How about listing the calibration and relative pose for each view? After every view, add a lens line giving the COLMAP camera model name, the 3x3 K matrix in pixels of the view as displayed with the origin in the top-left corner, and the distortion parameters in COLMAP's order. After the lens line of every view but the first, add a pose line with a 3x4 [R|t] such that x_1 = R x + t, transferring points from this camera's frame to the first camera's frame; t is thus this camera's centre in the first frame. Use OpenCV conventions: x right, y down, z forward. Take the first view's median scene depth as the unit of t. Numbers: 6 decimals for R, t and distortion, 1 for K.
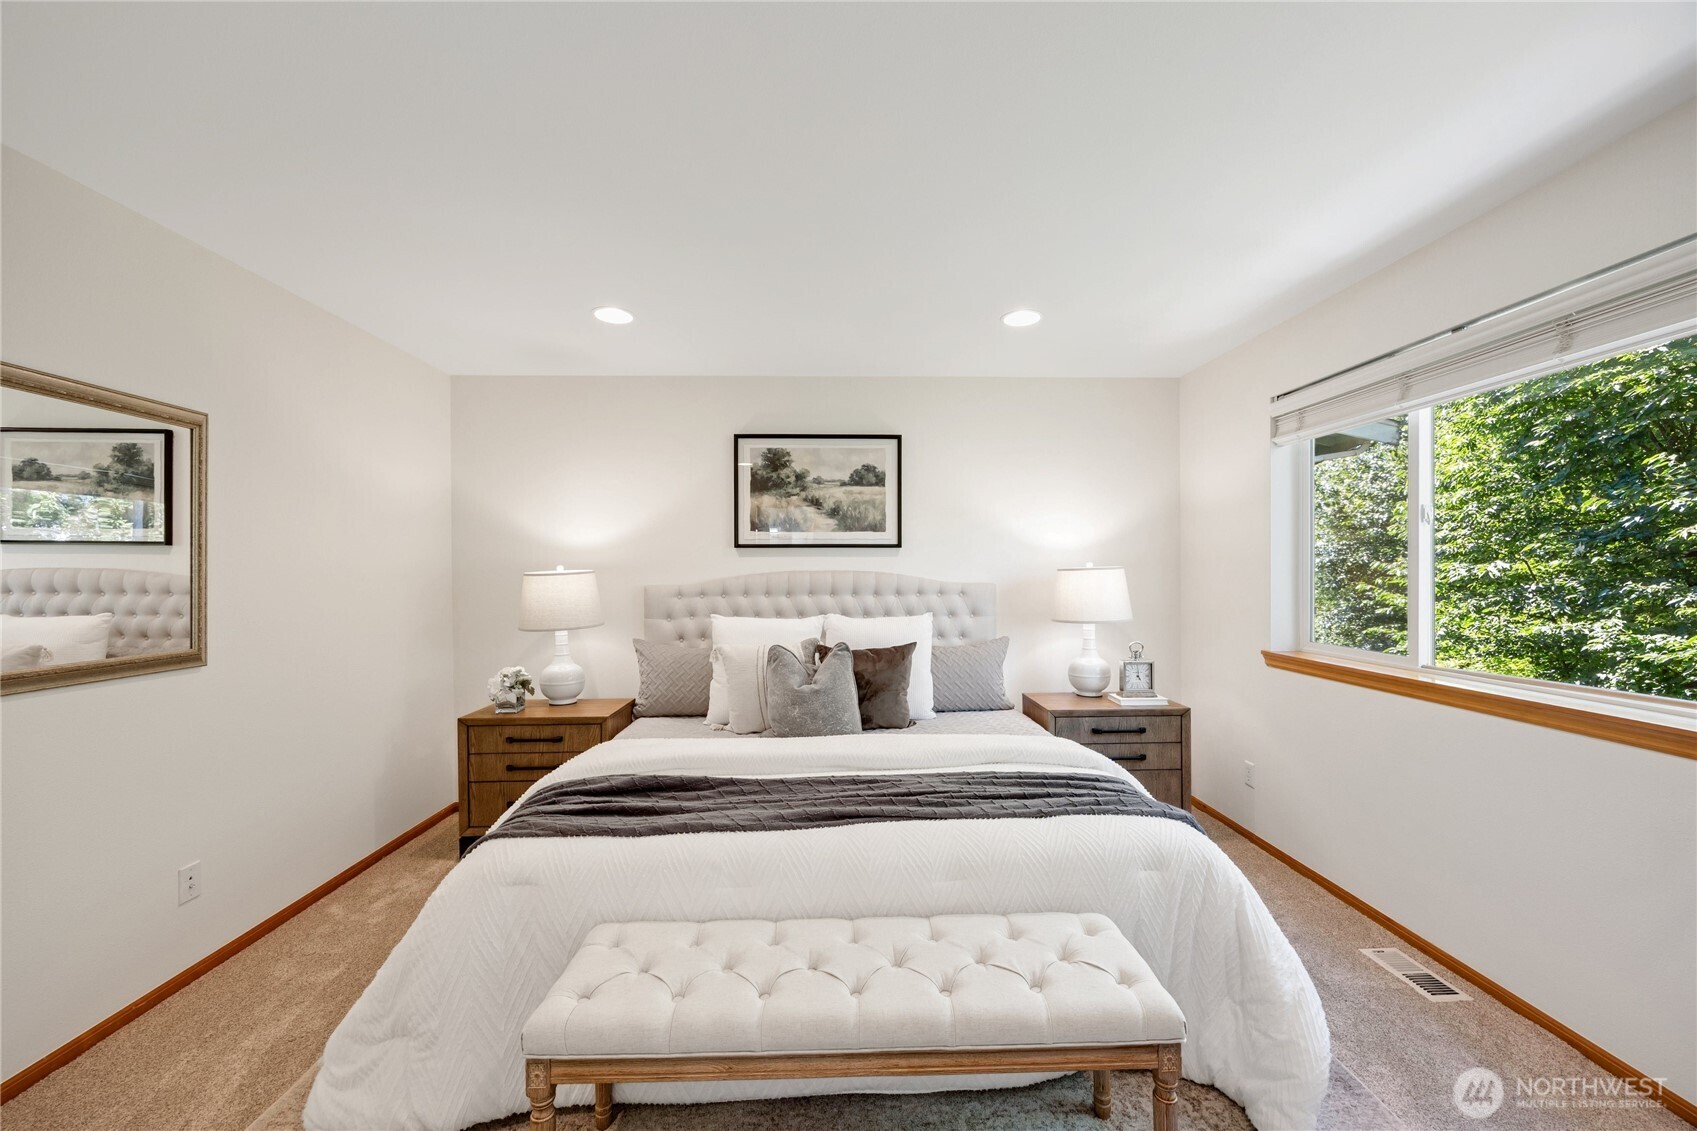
lens RADIAL K [[655.4, 0, 853.2], [0, 655.4, 570.9], [0, 0, 1]] dist [-0.001337, 0.000417]
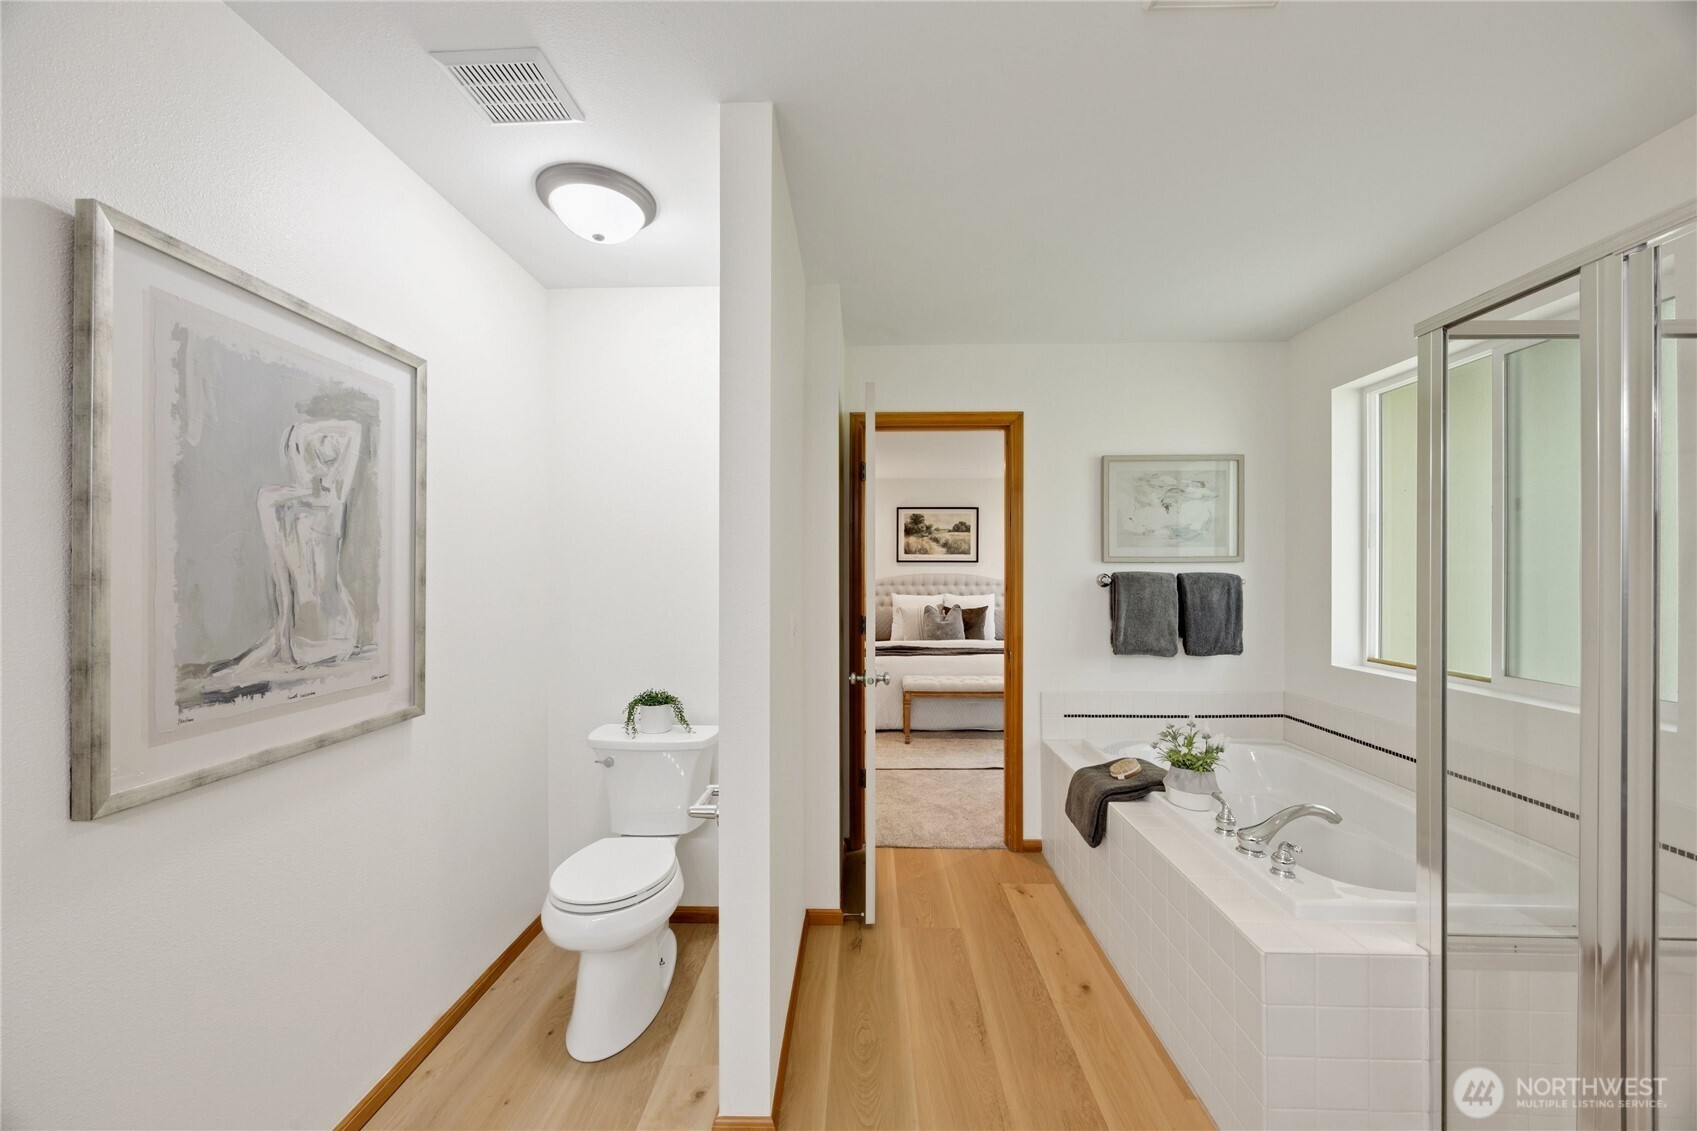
lens RADIAL K [[655.4, 0, 842.4], [0, 655.4, 568.5], [0, 0, 1]] dist [-0.001337, 0.000417]
pose [[0.997404, 0.005834, -0.071768, -0.227210], [-0.006099, 0.999975, -0.003467, -0.007938], [0.071746, 0.003895, 0.997415, -1.196559]]
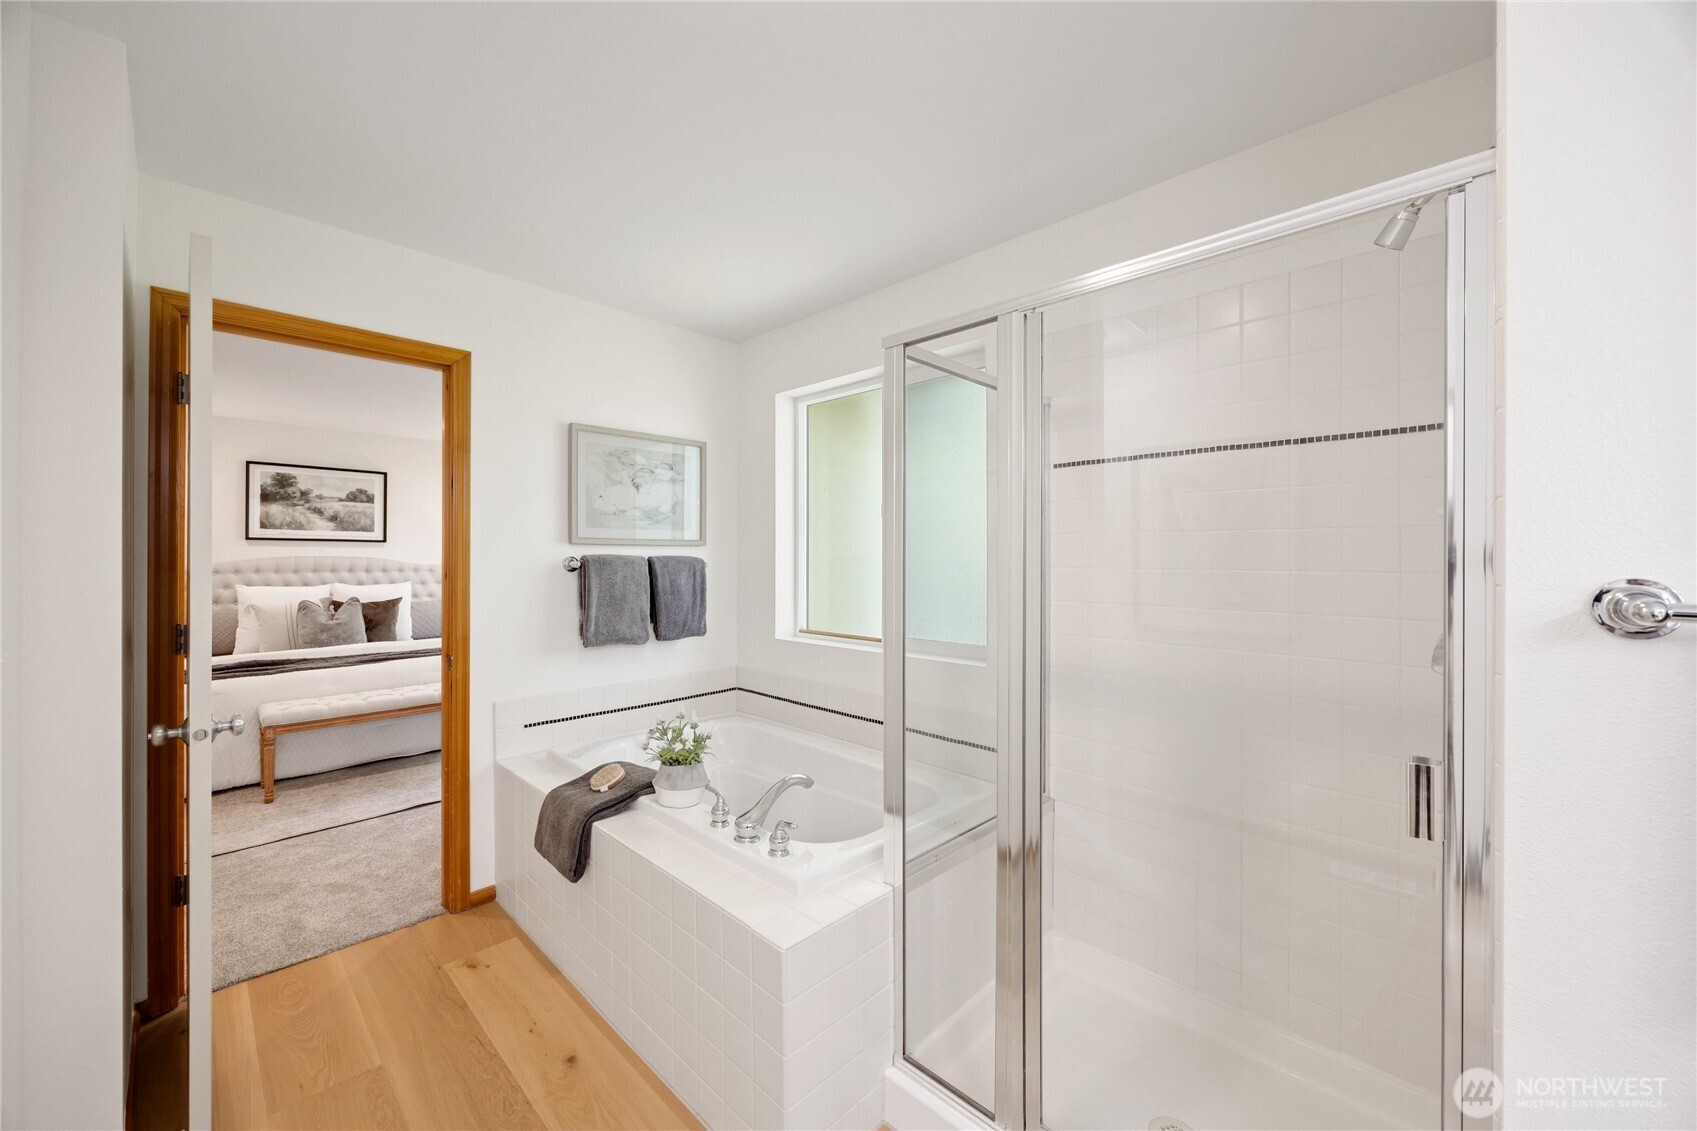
lens RADIAL K [[655.4, 0, 852.5], [0, 655.4, 557.6], [0, 0, 1]] dist [-0.001337, 0.000417]
pose [[0.722084, 0.007491, 0.691765, -0.238111], [-0.009049, 0.999958, -0.001382, -0.007279], [-0.691746, -0.005262, 0.722122, -1.066919]]
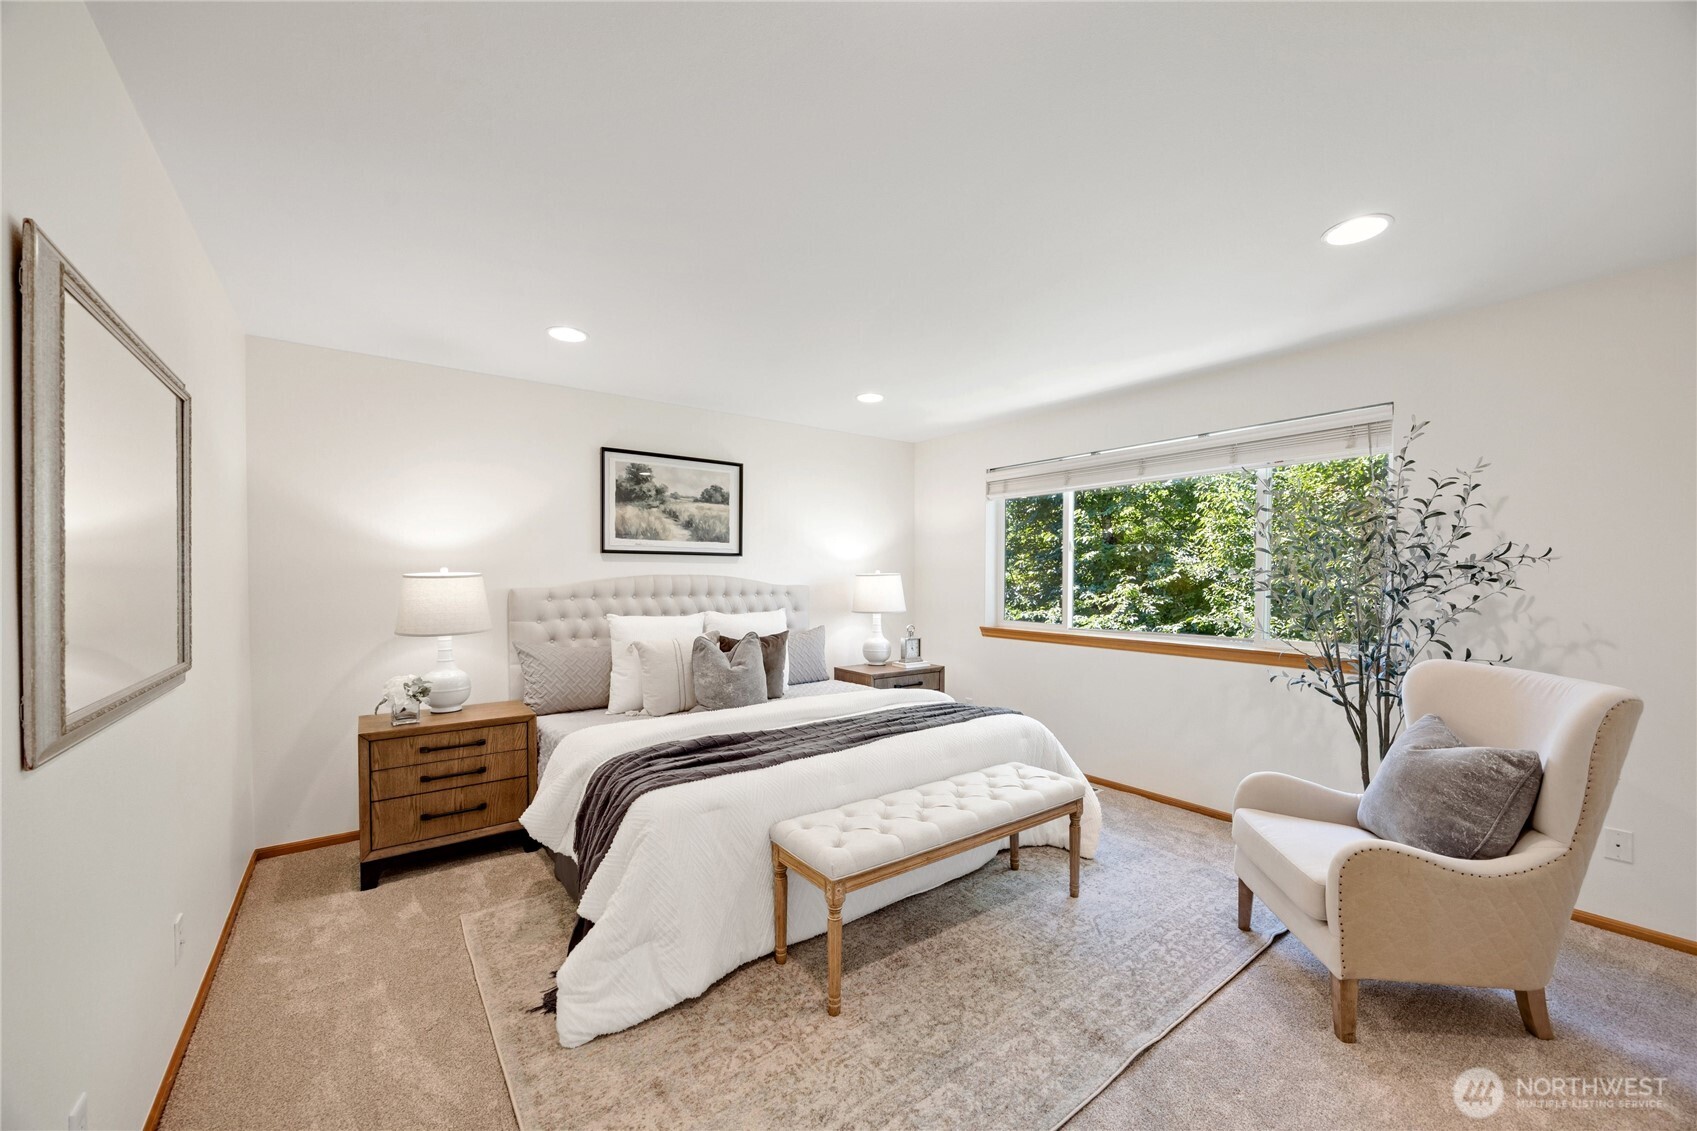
lens RADIAL K [[655.4, 0, 839.5], [0, 655.4, 581.3], [0, 0, 1]] dist [-0.001337, 0.000417]
pose [[0.824684, 0.001544, 0.565591, -0.522266], [-0.005903, 0.999965, 0.005877, 0.002822], [-0.565562, -0.008185, 0.824665, -0.118098]]
